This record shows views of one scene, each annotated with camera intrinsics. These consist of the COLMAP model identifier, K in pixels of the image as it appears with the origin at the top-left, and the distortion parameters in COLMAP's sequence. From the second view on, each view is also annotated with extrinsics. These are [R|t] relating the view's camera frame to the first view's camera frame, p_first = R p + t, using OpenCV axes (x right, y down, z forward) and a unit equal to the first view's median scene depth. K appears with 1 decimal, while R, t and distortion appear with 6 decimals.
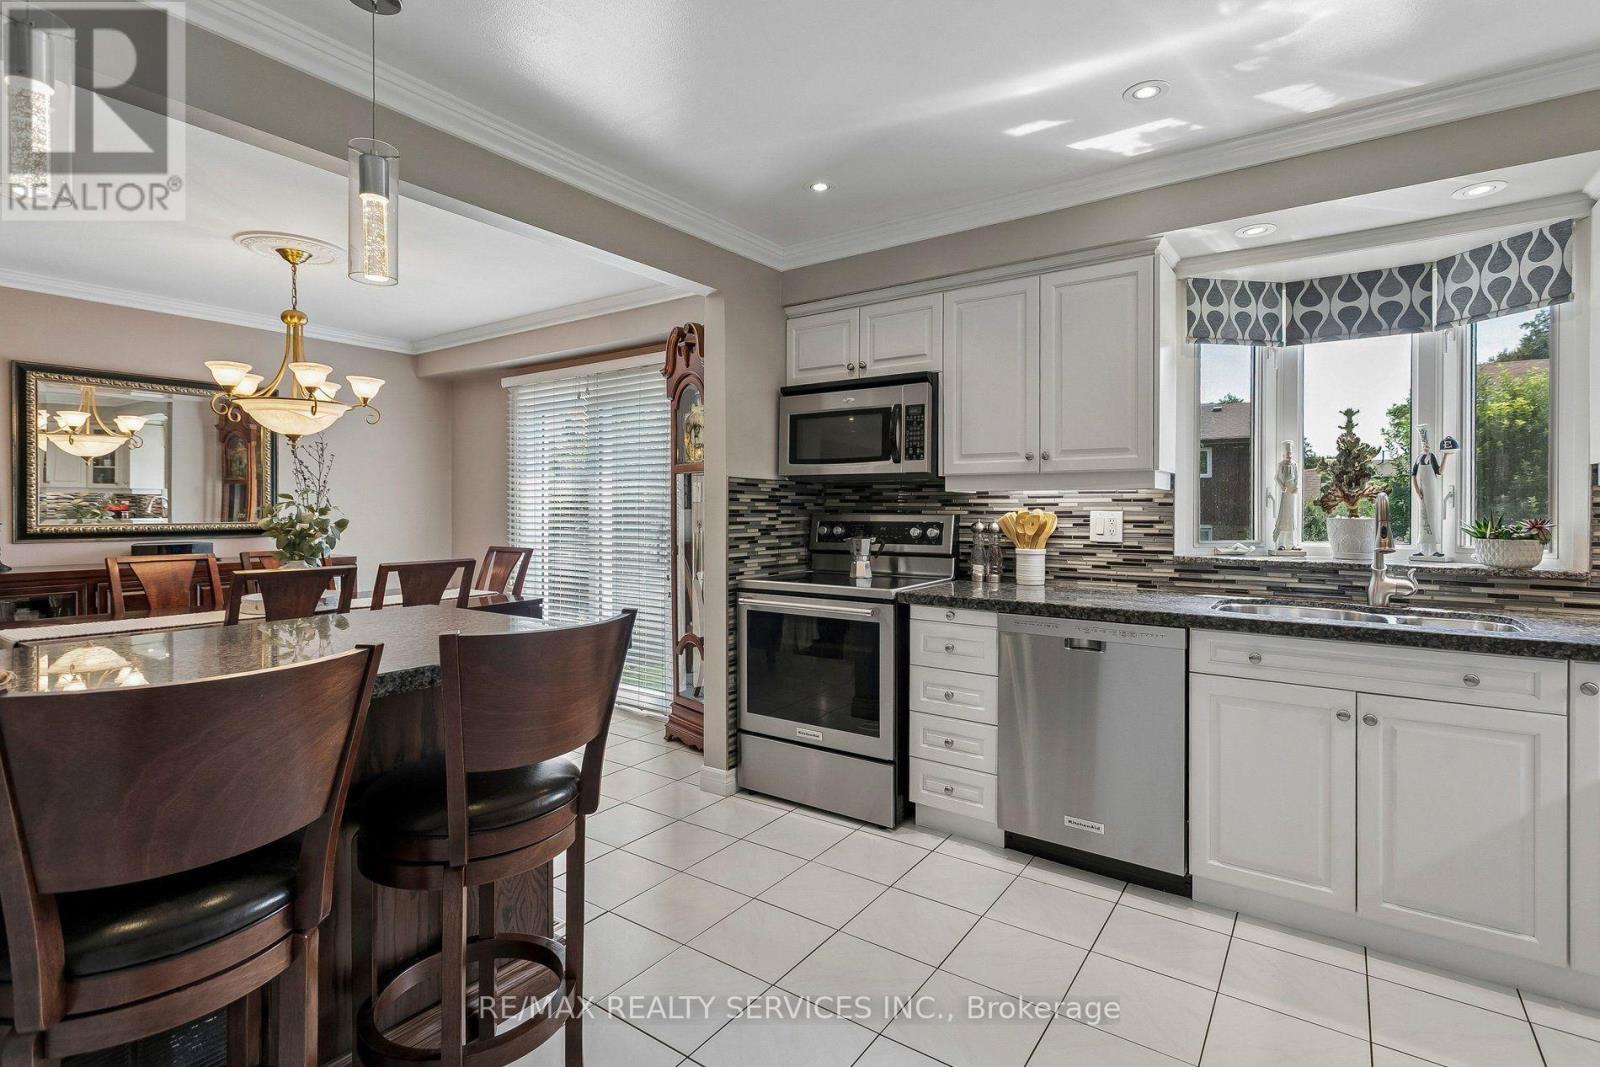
lens RADIAL K [[762.2, 0, 807.1], [0, 762.2, 494.8], [0, 0, 1]] dist [0.008169, -0.000230]
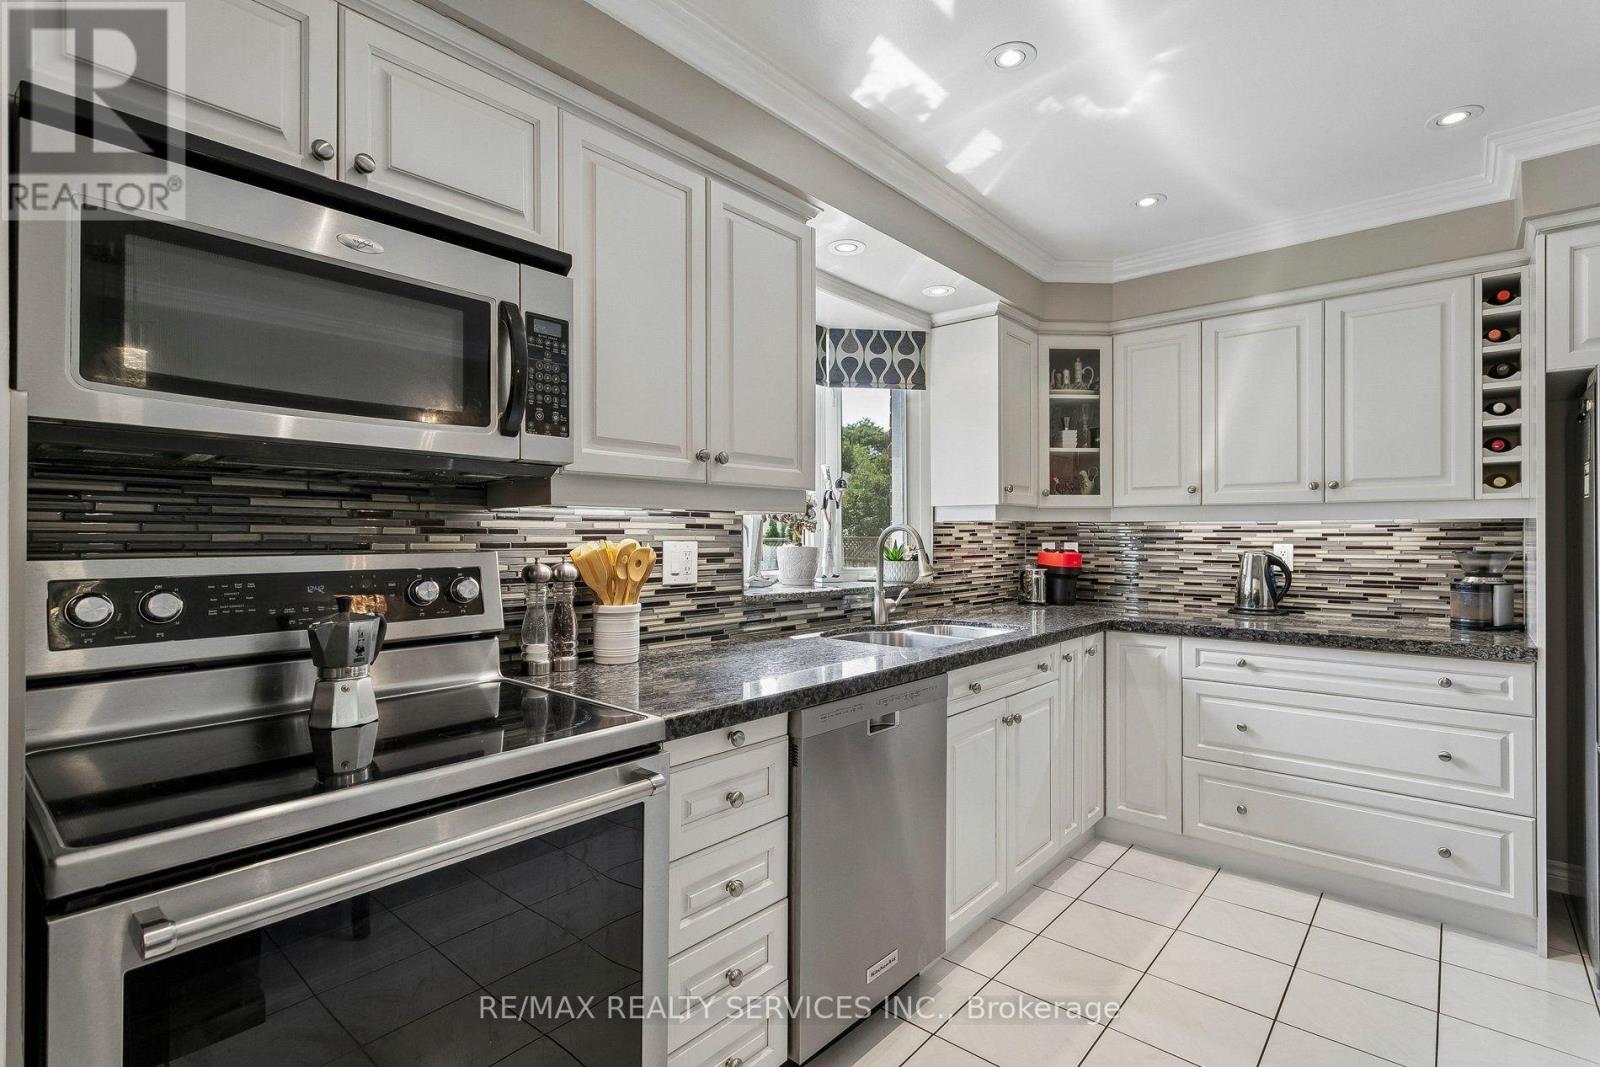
lens RADIAL K [[762.2, 0, 797.3], [0, 762.2, 533.3], [0, 0, 1]] dist [0.008169, -0.000230]
pose [[0.095159, 0.000670, 0.995462, -0.316201], [-0.023555, 0.999721, 0.001579, 0.010061], [-0.995183, -0.023599, 0.095149, 0.830074]]
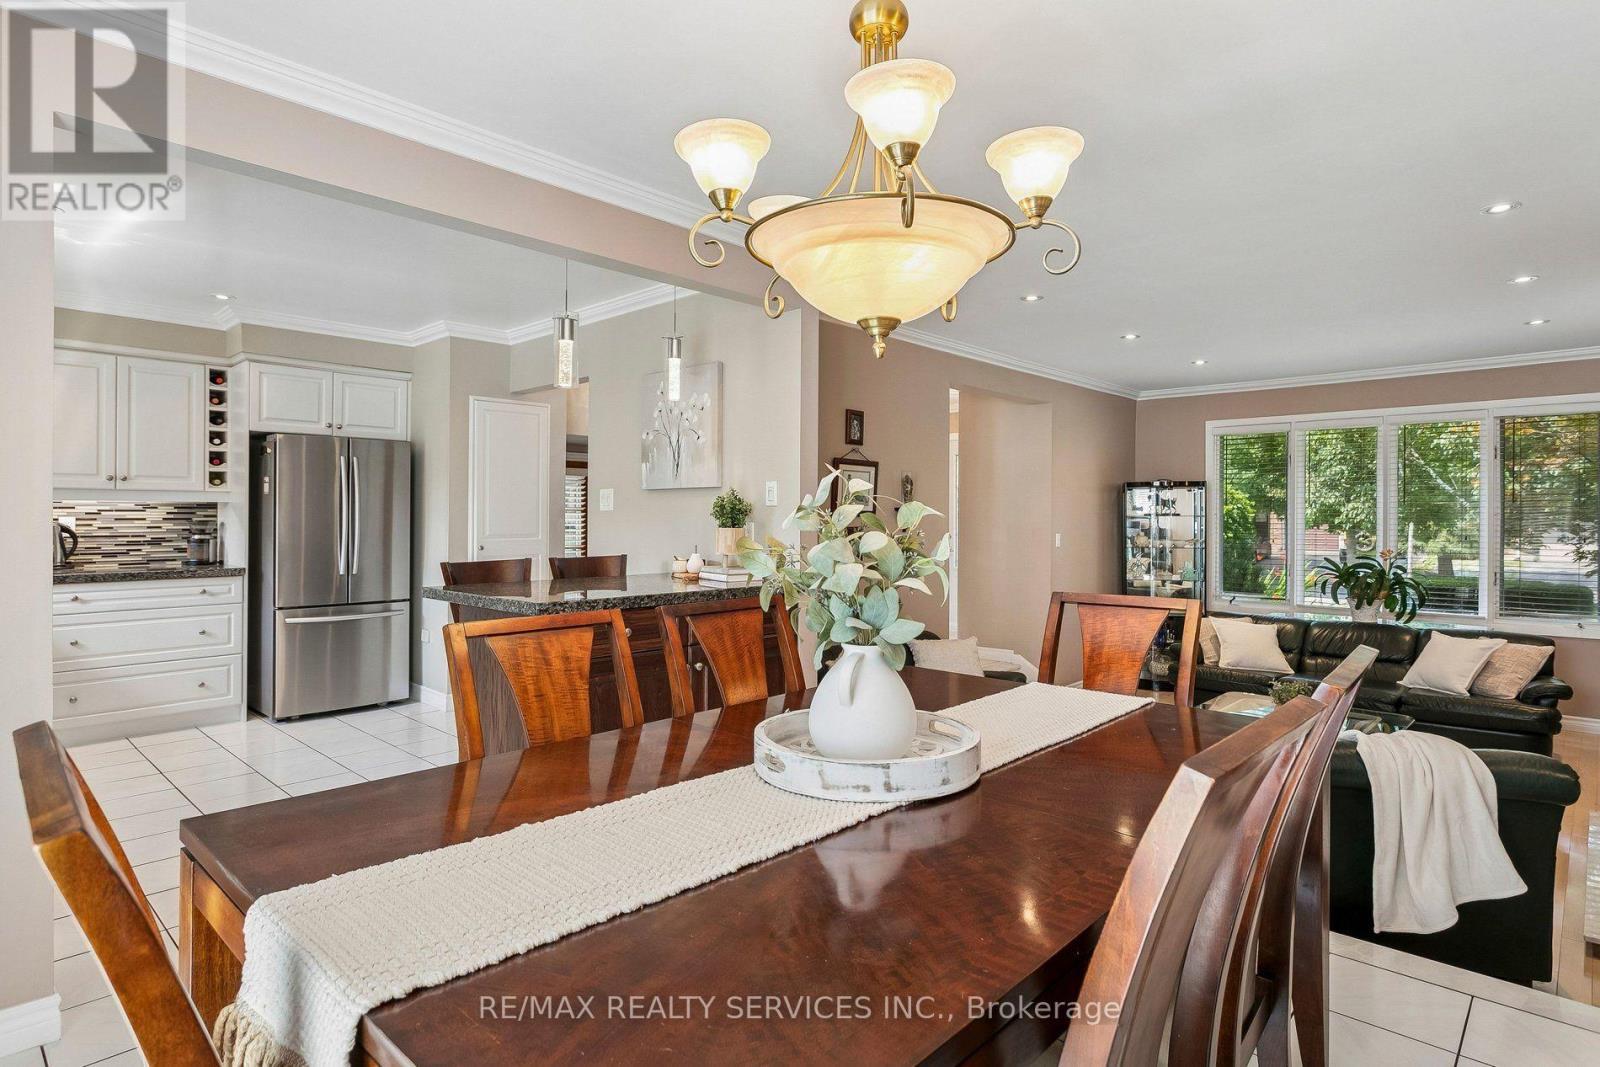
lens RADIAL K [[847.3, 0, 801.7], [0, 847.3, 506.6], [0, 0, 1]] dist [0.004586, -0.002496]
pose [[-0.990598, -0.003443, 0.136761, -0.784488], [-0.008063, 0.999415, -0.033241, 0.032594], [-0.136567, -0.034031, -0.990046, 1.643903]]
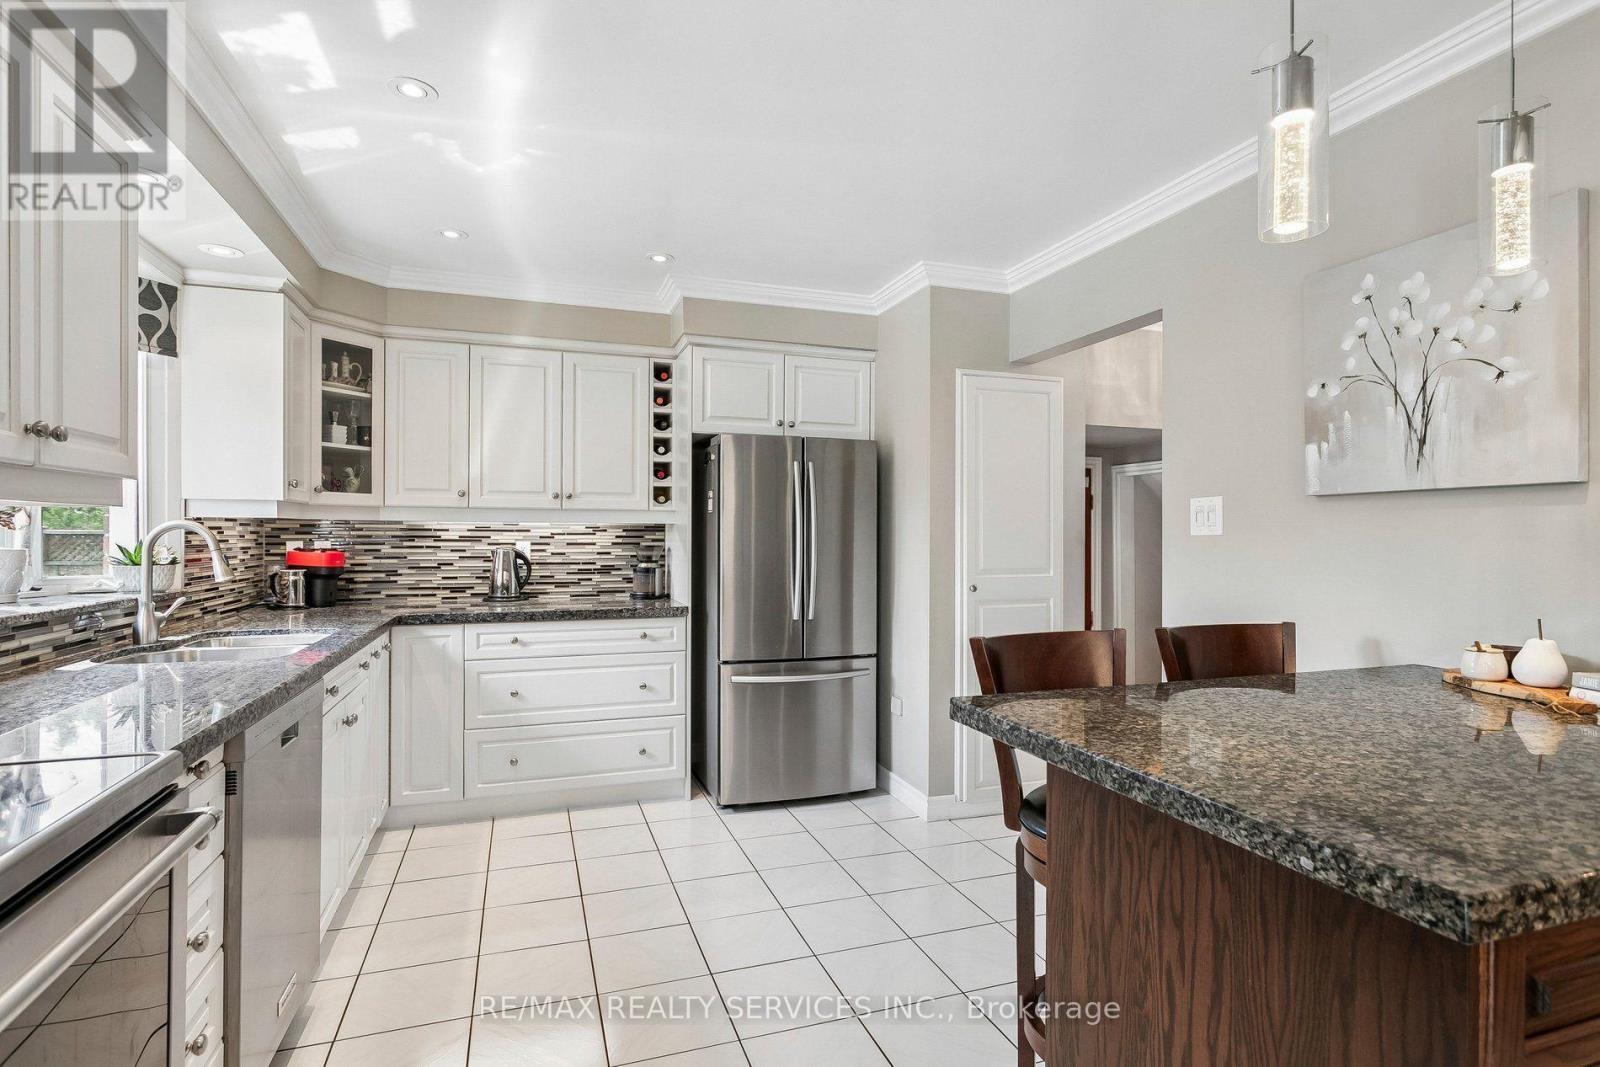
lens RADIAL K [[806.2, 0, 794.7], [0, 806.2, 530.7], [0, 0, 1]] dist [-0.003328, 0.000779]
pose [[-0.808303, -0.003641, 0.588756, -0.363579], [-0.020059, 0.999571, -0.021358, 0.012569], [-0.588425, -0.029074, -0.808029, 1.081702]]
